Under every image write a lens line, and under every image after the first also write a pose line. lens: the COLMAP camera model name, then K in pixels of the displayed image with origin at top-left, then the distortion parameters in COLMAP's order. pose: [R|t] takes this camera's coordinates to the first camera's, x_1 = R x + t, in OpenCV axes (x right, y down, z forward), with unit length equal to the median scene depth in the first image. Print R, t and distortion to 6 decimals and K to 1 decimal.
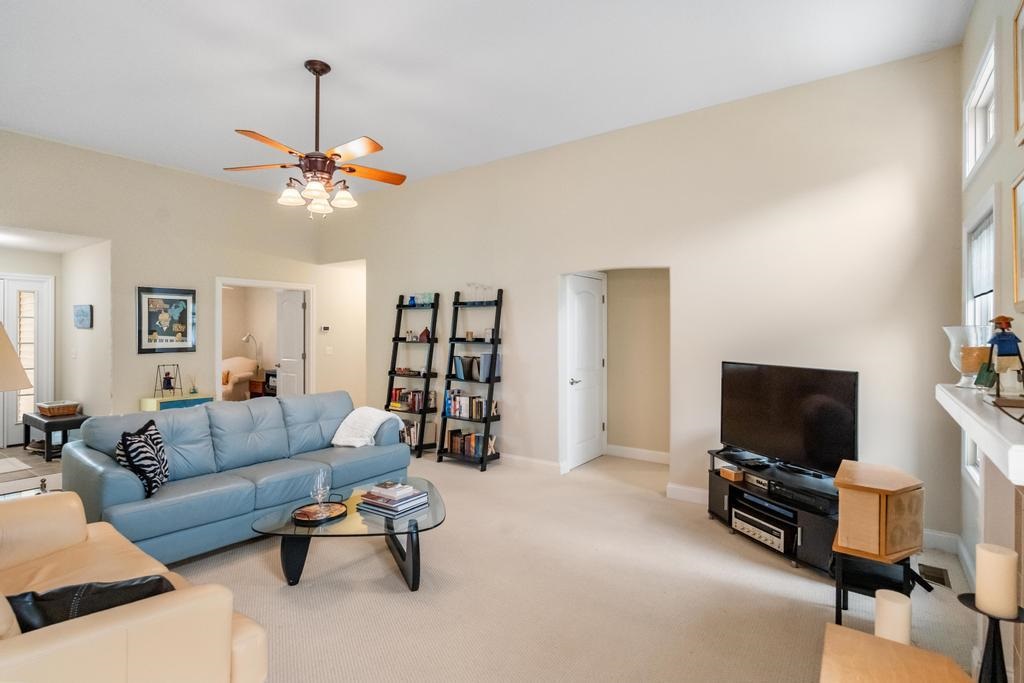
lens RADIAL K [[514.2, 0, 511.6], [0, 514.2, 337.4], [0, 0, 1]] dist [-0.019244, -0.001576]
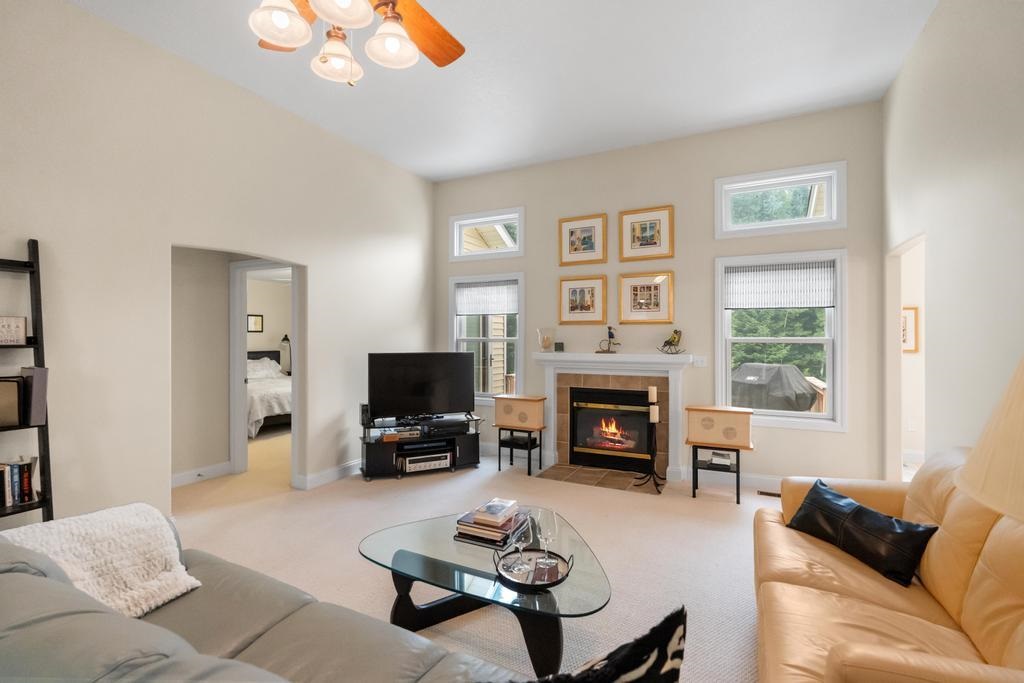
lens RADIAL K [[457.1, 0, 508.6], [0, 457.1, 338.2], [0, 0, 1]] dist [-0.014434, 0.000627]
pose [[-0.152927, -0.004091, 0.988229, -0.532778], [0.011041, 0.999922, 0.005848, 0.006094], [-0.988176, 0.011805, -0.152870, 0.600879]]
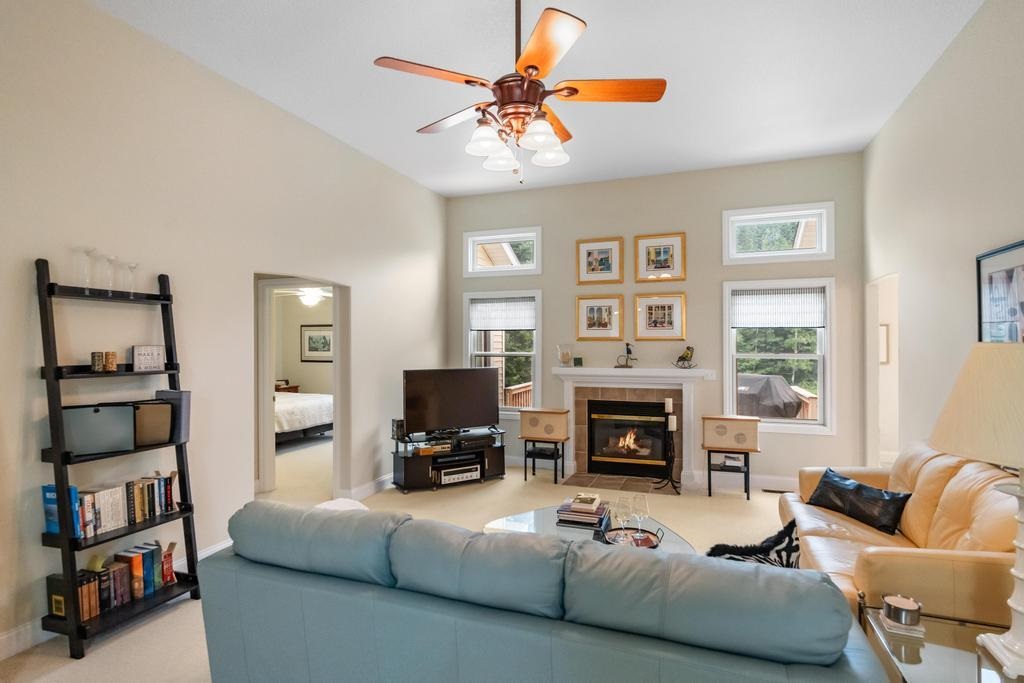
lens RADIAL K [[514.2, 0, 512.4], [0, 514.2, 343.1], [0, 0, 1]] dist [-0.019244, -0.001576]
pose [[-0.258493, -0.001070, 0.966012, -0.654511], [0.013961, 0.999891, 0.004843, -0.016458], [-0.965912, 0.014738, -0.258450, 0.772147]]
